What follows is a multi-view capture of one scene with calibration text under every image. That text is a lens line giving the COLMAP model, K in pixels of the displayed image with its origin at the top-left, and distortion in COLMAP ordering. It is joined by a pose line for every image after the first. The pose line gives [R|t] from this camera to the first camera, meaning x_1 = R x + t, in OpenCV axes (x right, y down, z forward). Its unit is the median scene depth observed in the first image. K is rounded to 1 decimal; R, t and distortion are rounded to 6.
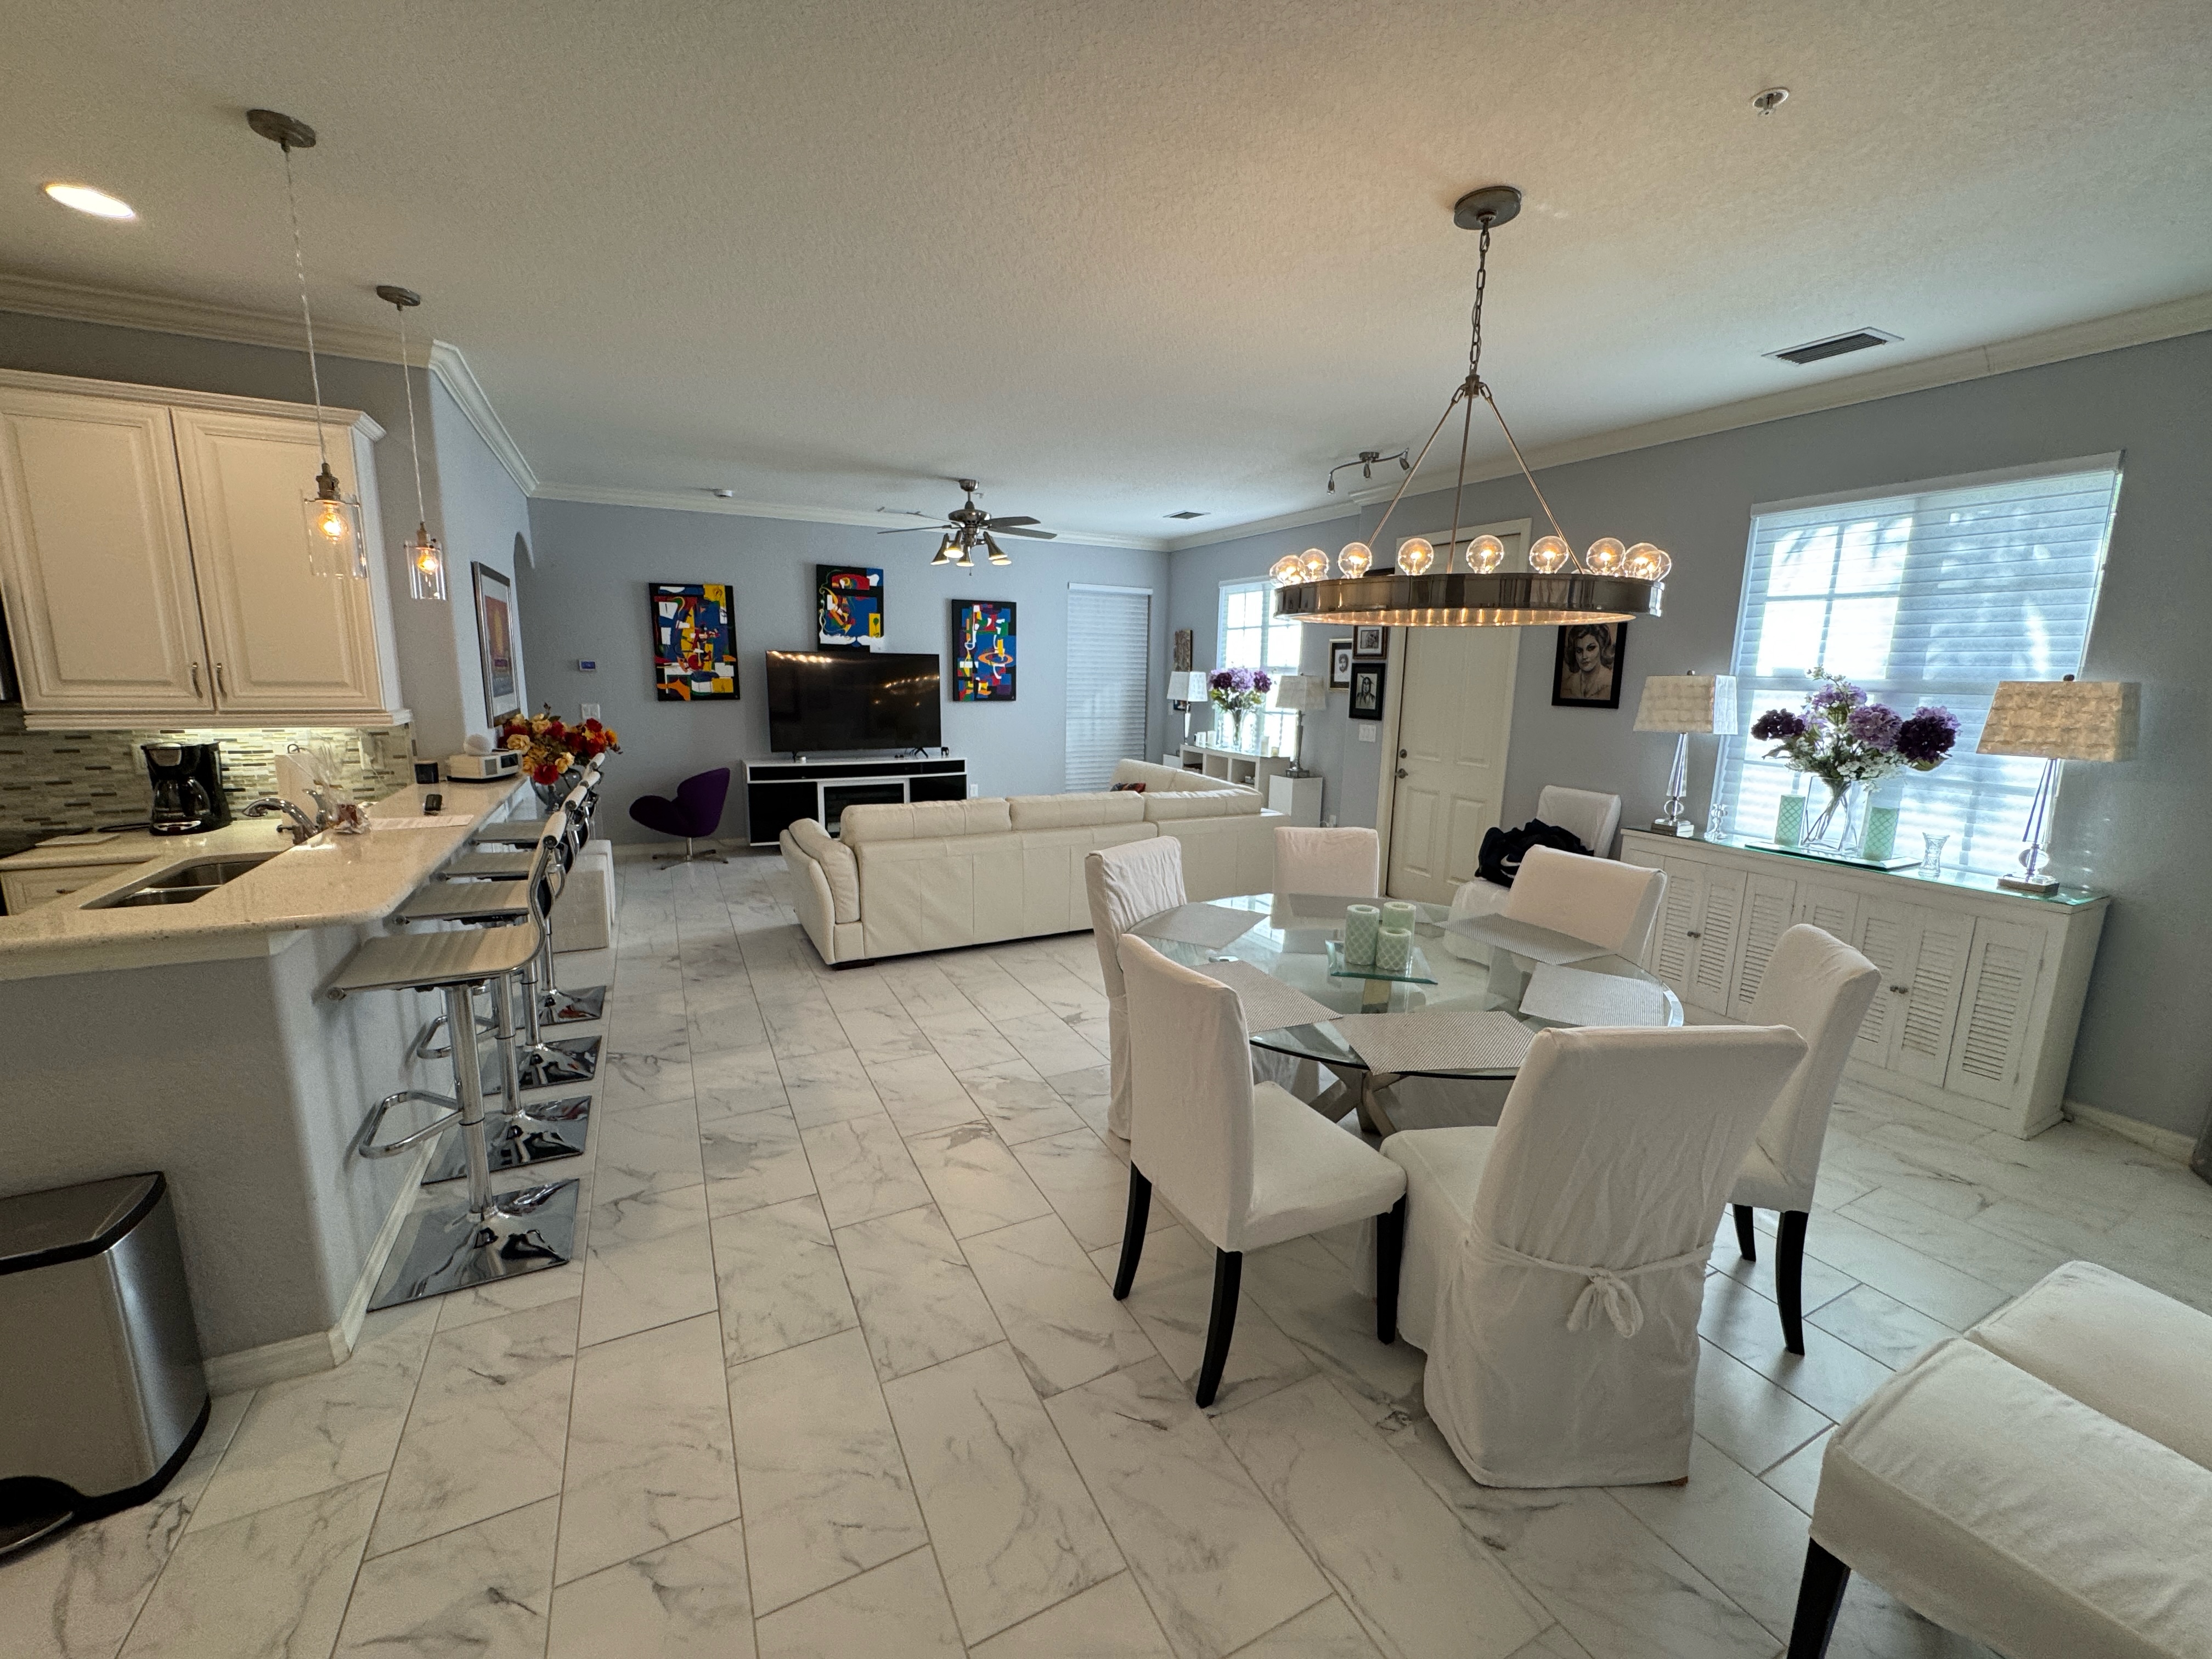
lens RADIAL K [[889.6, 0, 1107.1], [0, 889.6, 825.1], [0, 0, 1]] dist [0.004063, 0.000206]
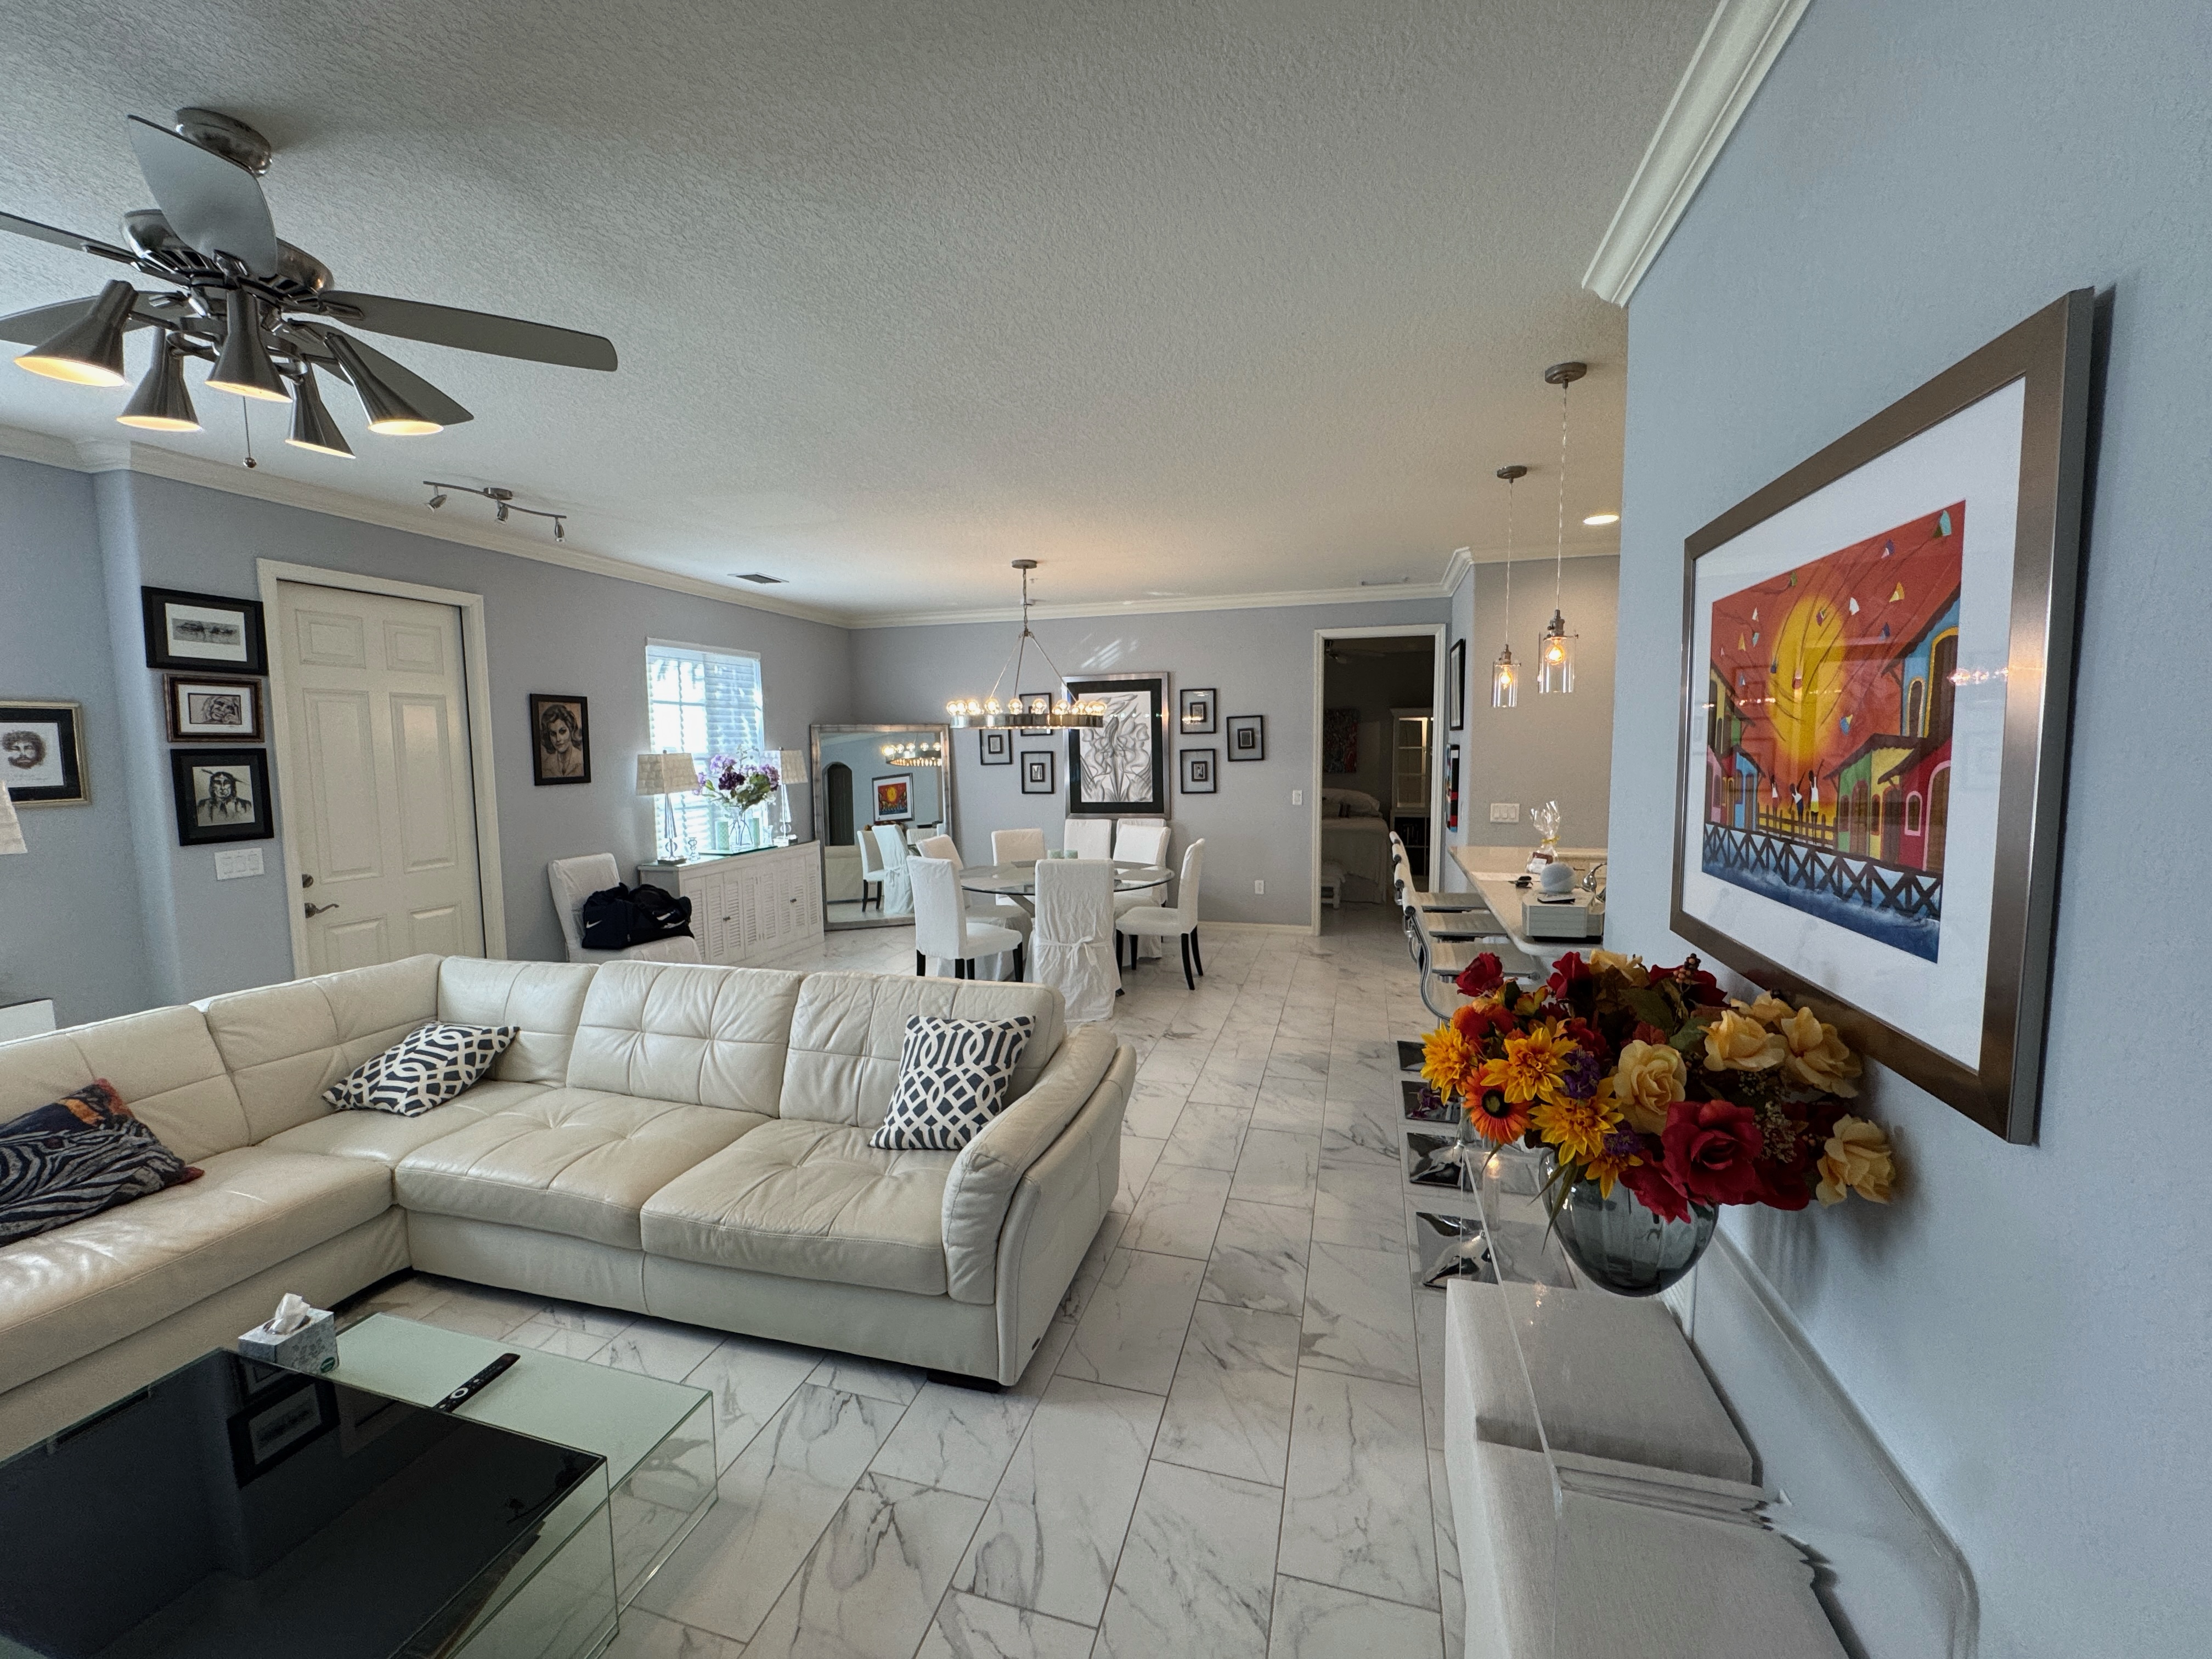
lens RADIAL K [[889.6, 0, 1103.7], [0, 889.6, 823.0], [0, 0, 1]] dist [0.004063, 0.000206]
pose [[-0.729410, -0.071747, 0.680304, -0.811435], [0.116668, 0.966868, 0.227059, -0.296821], [-0.674054, 0.244989, -0.696872, 1.524809]]
